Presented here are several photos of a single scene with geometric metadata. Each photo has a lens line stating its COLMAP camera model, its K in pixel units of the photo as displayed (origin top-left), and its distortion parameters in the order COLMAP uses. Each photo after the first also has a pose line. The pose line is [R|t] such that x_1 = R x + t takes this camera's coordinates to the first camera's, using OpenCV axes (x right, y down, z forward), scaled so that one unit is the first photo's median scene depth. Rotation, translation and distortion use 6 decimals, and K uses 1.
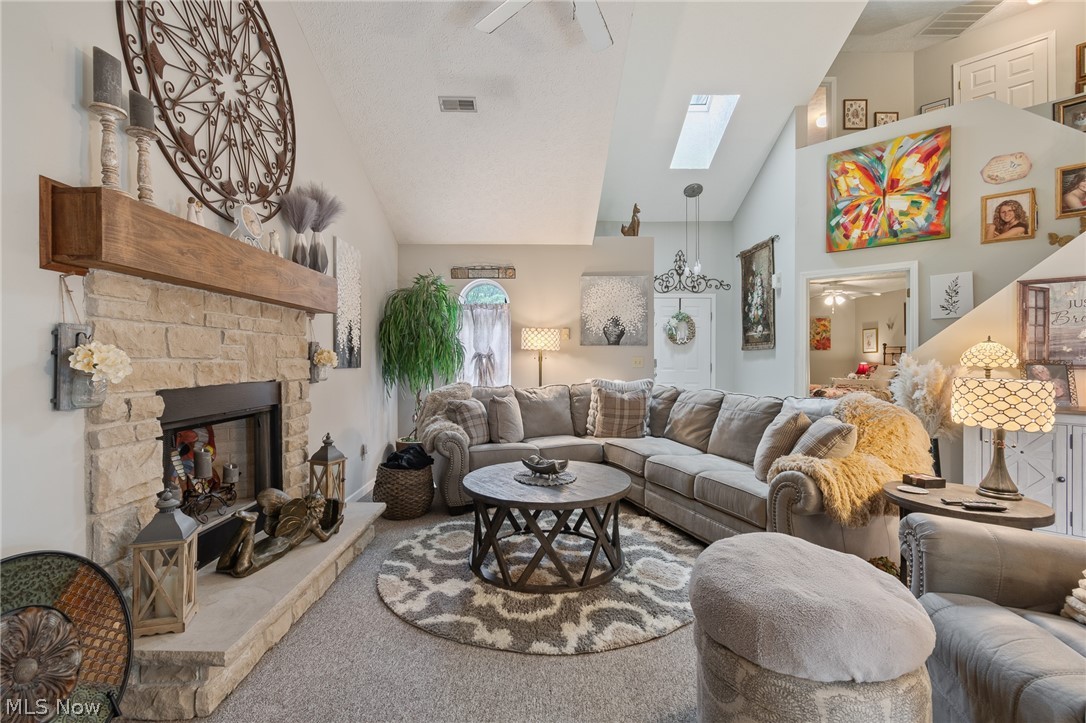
lens RADIAL K [[481.9, 0, 543.0], [0, 481.9, 361.5], [0, 0, 1]] dist [-0.001577, -0.000896]
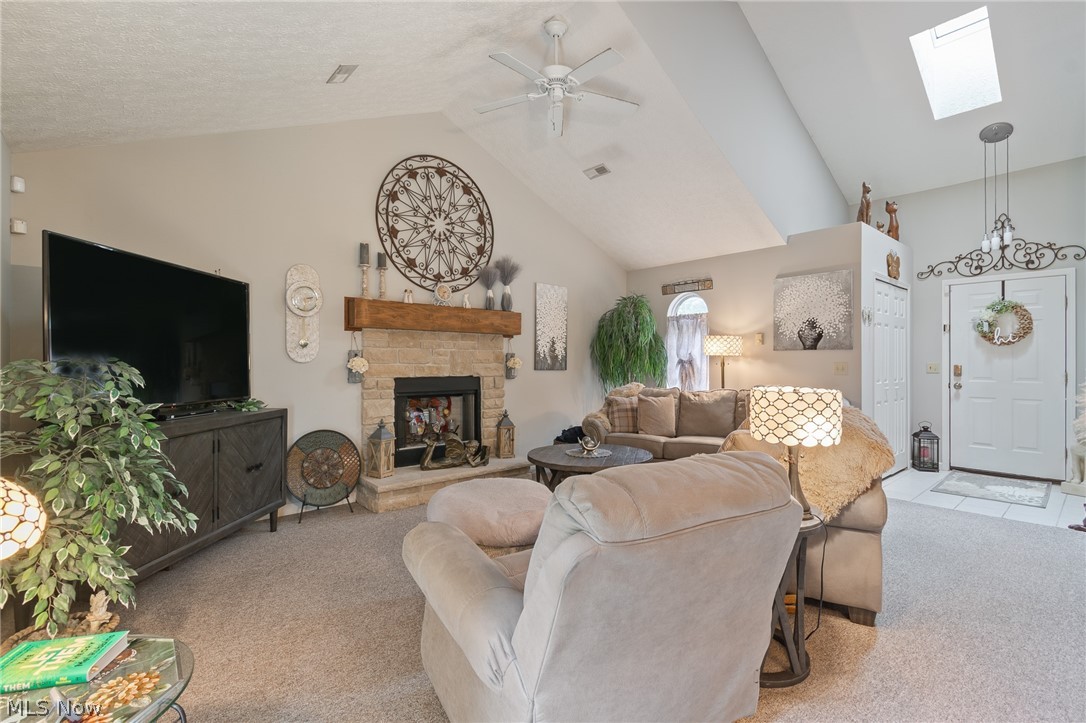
lens RADIAL K [[483.4, 0, 537.3], [0, 483.4, 361.6], [0, 0, 1]] dist [-0.000304, 0.000032]
pose [[0.653978, 0.000020, -0.756514, 0.858846], [-0.007086, 0.999956, -0.006100, -0.003682], [0.756480, 0.009350, 0.653950, 0.014403]]
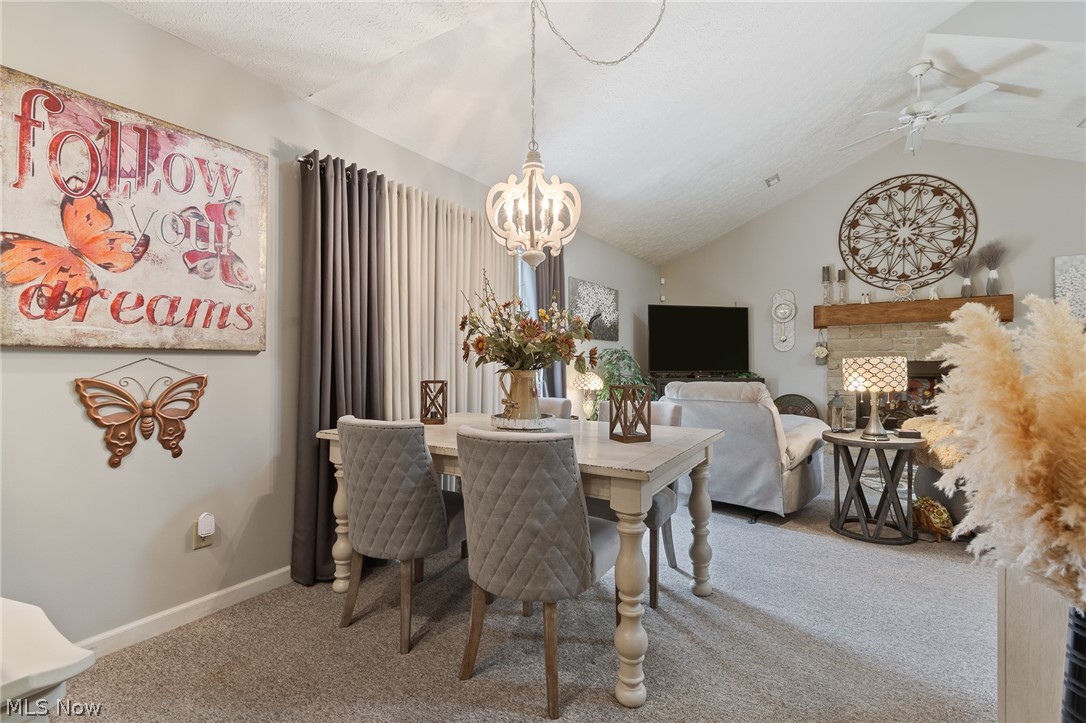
lens RADIAL K [[497.7, 0, 540.5], [0, 497.7, 359.9], [0, 0, 1]] dist [0.002065, -0.000284]
pose [[-0.533054, 0.003359, -0.846075, 1.805016], [0.000998, 0.999994, 0.003341, 0.024601], [0.846081, 0.000937, -0.533054, 0.625144]]
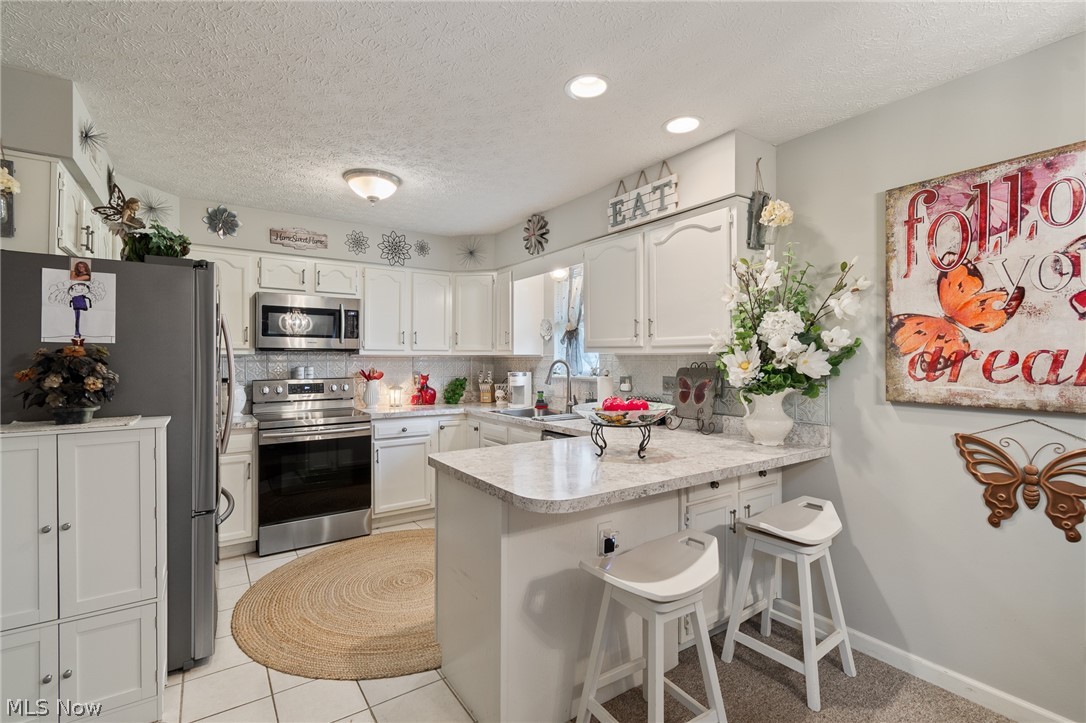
lens RADIAL K [[497.7, 0, 540.5], [0, 497.7, 359.9], [0, 0, 1]] dist [0.002065, -0.000284]
pose [[-0.555979, 0.004710, 0.831183, 1.363703], [0.008732, 0.999962, 0.000175, -0.051722], [-0.831151, 0.007355, -0.555999, 0.657078]]
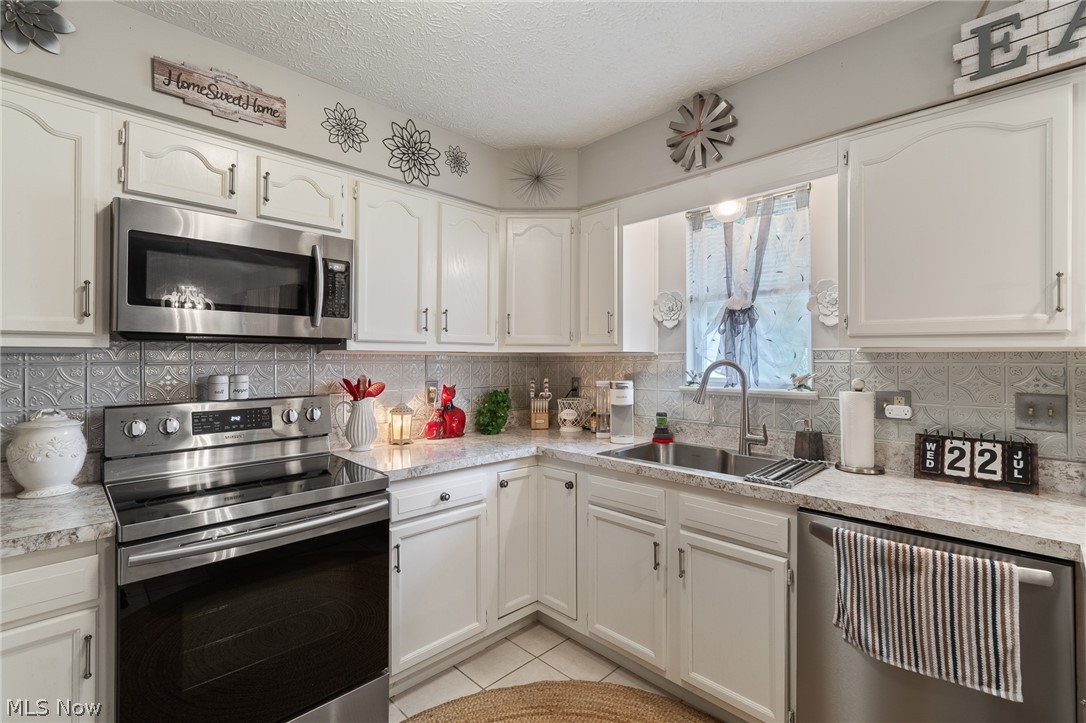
lens RADIAL K [[491.4, 0, 544.8], [0, 491.4, 356.4], [0, 0, 1]] dist [-0.000713, -0.000519]
pose [[-0.698699, 0.007718, 0.715374, 2.081792], [0.007284, 0.999967, -0.003674, -0.056886], [-0.715378, 0.002644, -0.698732, 0.593562]]
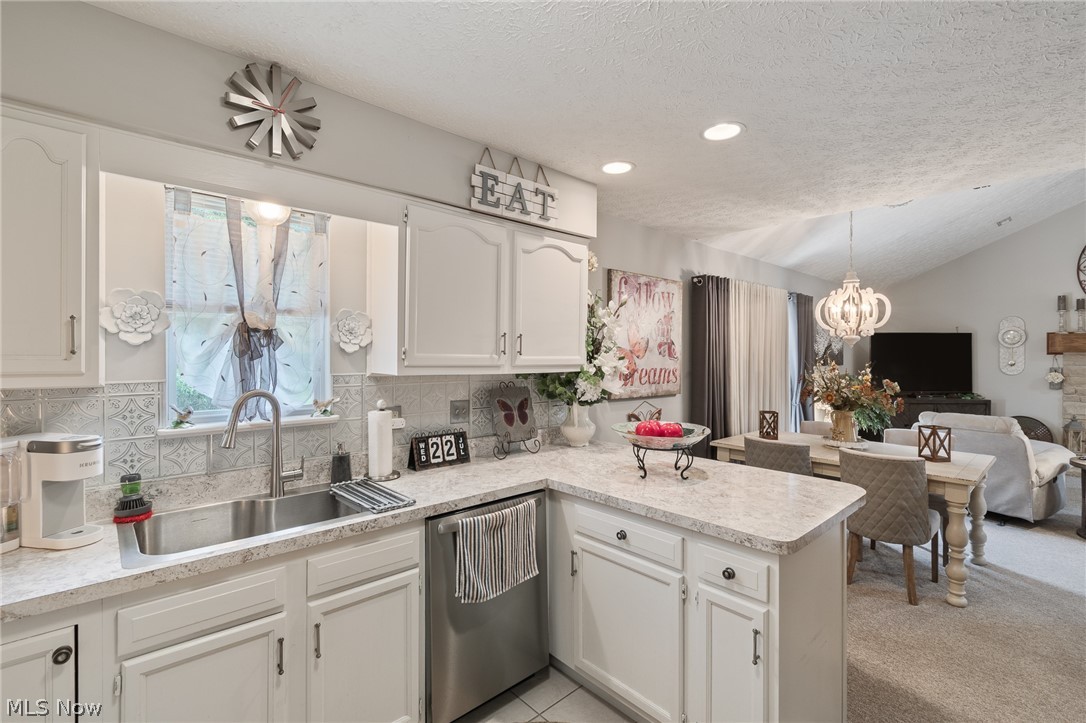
lens RADIAL K [[522.5, 0, 535.5], [0, 522.5, 345.3], [0, 0, 1]] dist [0.000762, 0.000231]
pose [[-0.723421, -0.008219, -0.690358, 2.611086], [-0.008932, 0.999957, -0.002545, -0.107919], [0.690349, 0.004326, -0.723464, 0.593159]]
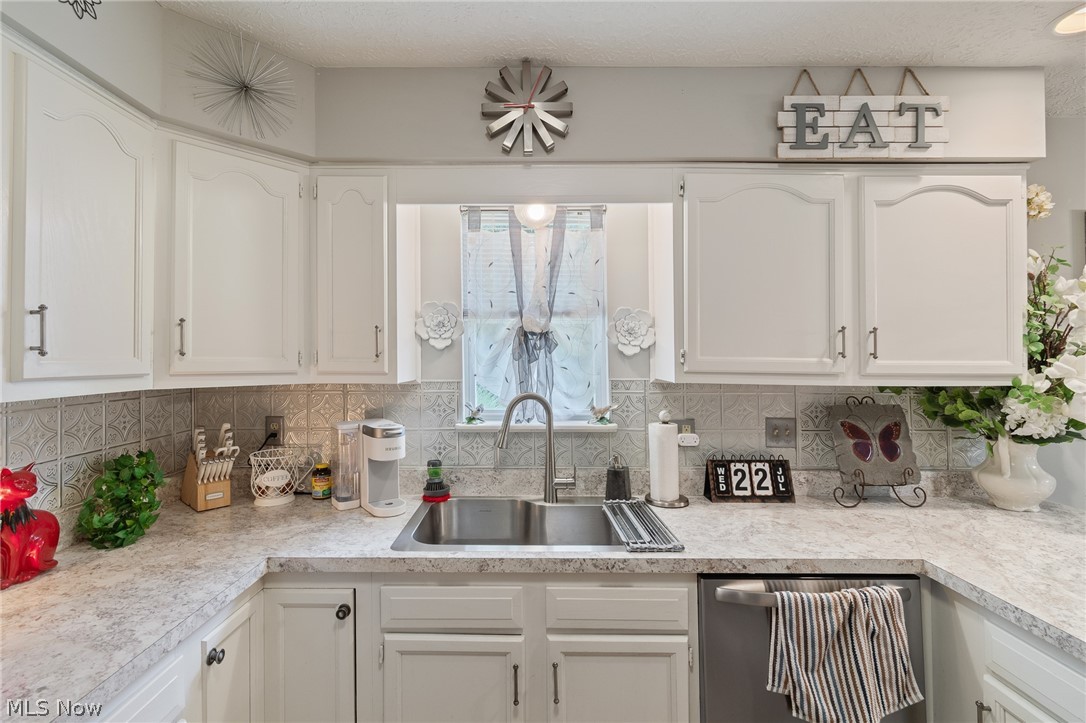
lens RADIAL K [[484.2, 0, 505.9], [0, 484.2, 342.8], [0, 0, 1]] dist [0.001867, -0.000891]
pose [[-0.999966, 0.003585, 0.007418, 2.439726], [0.003494, 0.999919, -0.012199, -0.106227], [-0.007462, -0.012172, -0.999898, 0.492932]]
